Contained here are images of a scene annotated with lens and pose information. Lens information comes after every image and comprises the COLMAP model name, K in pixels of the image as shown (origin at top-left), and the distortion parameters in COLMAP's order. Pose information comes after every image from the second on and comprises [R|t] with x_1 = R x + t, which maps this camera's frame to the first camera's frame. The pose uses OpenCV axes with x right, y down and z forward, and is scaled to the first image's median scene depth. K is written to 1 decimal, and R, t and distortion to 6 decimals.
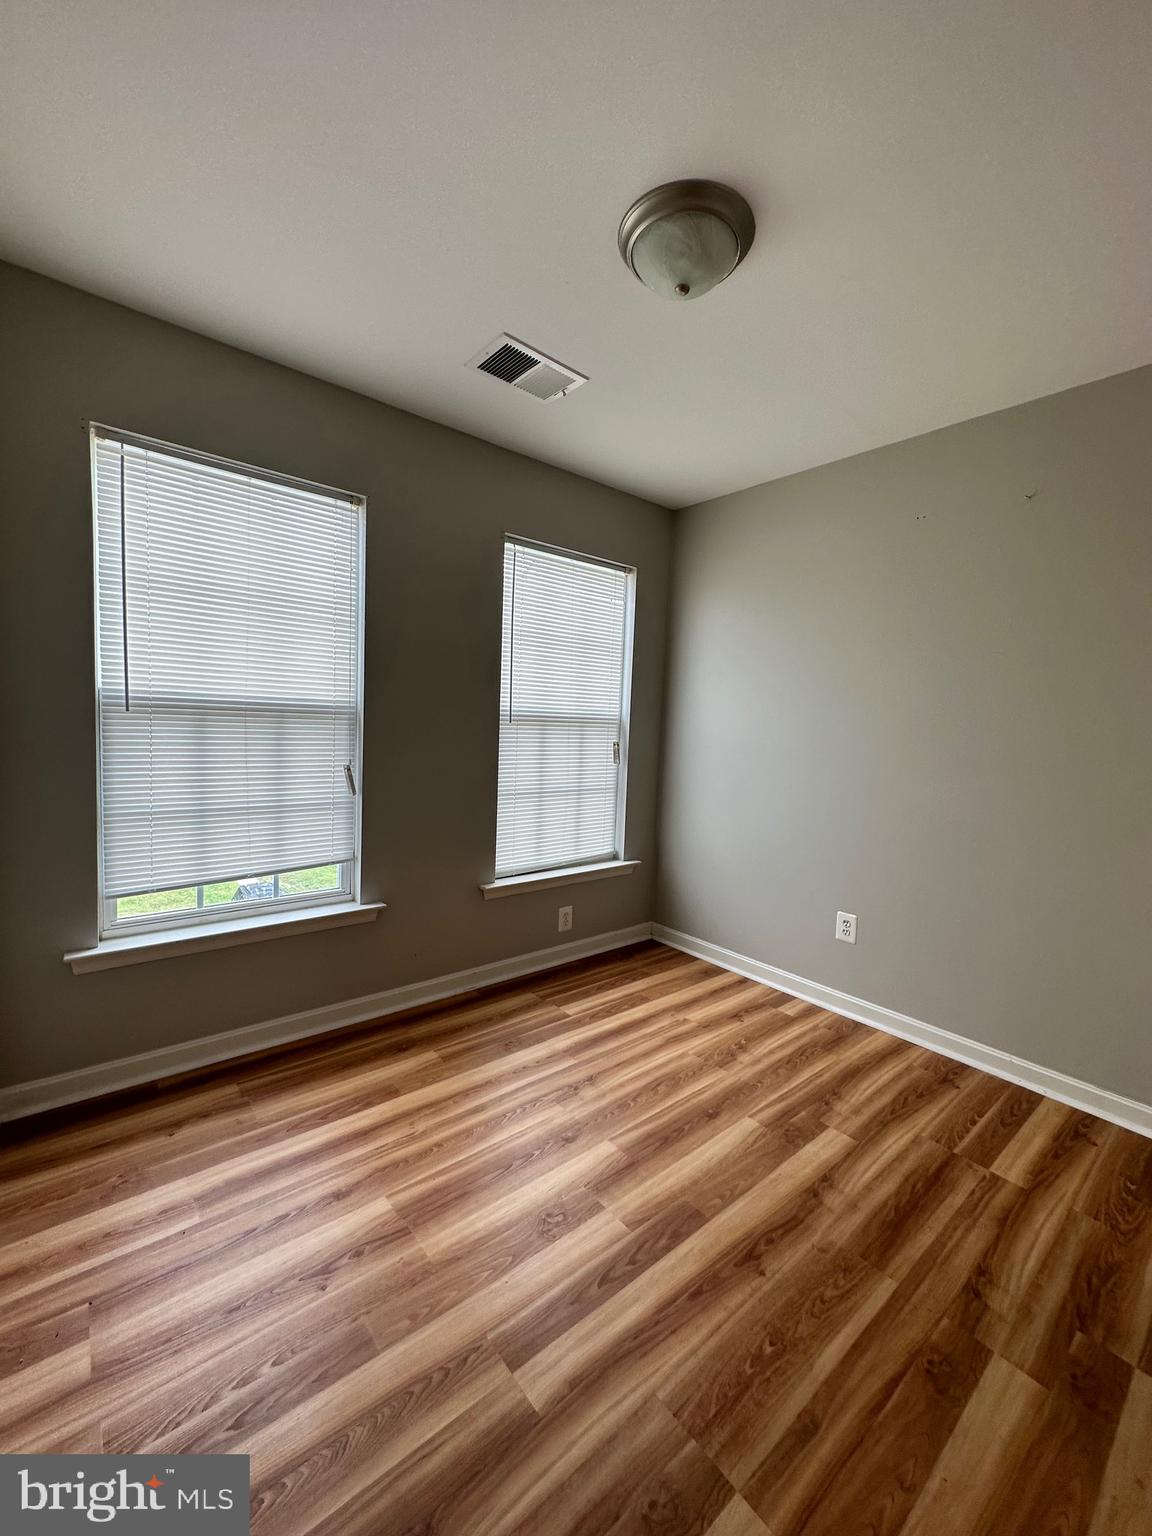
lens RADIAL K [[618.0, 0, 584.2], [0, 618.0, 763.9], [0, 0, 1]] dist [0.000320, -0.000154]
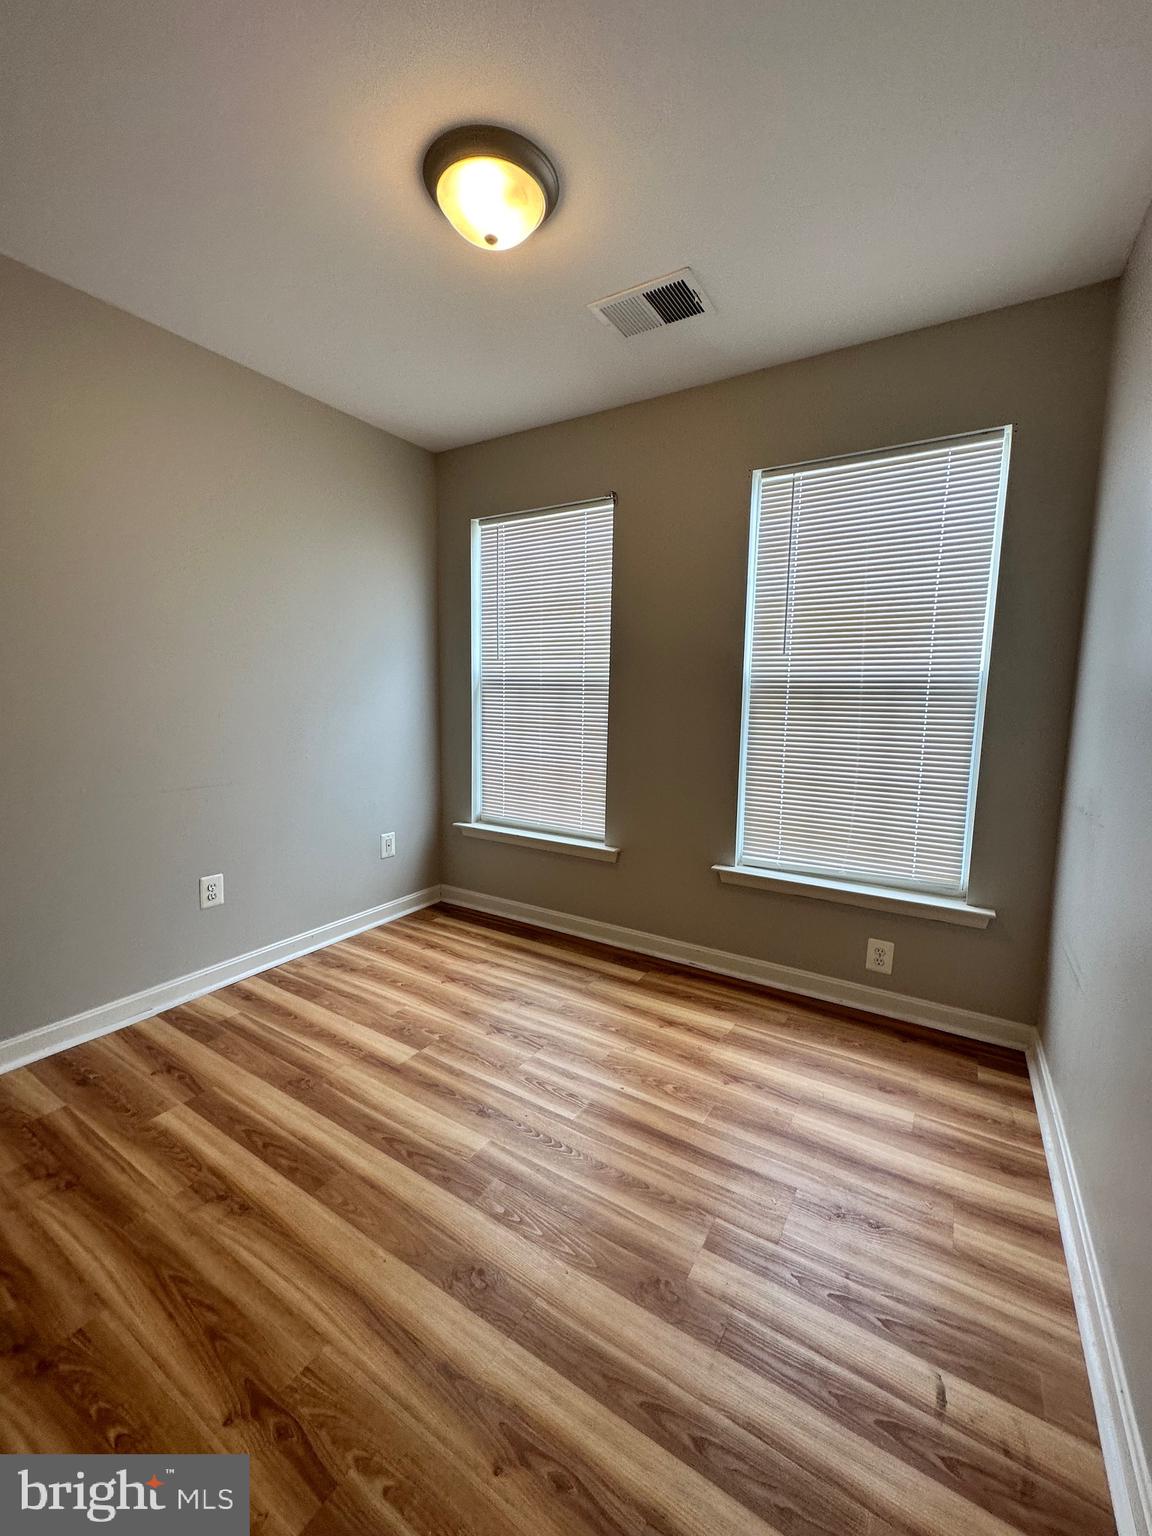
lens RADIAL K [[618.0, 0, 584.2], [0, 618.0, 763.9], [0, 0, 1]] dist [0.000320, -0.000154]
pose [[0.304991, 0.093888, -0.947716, 0.765241], [-0.056995, 0.995144, 0.080245, -0.023612], [0.950648, 0.029541, 0.308861, 0.611133]]
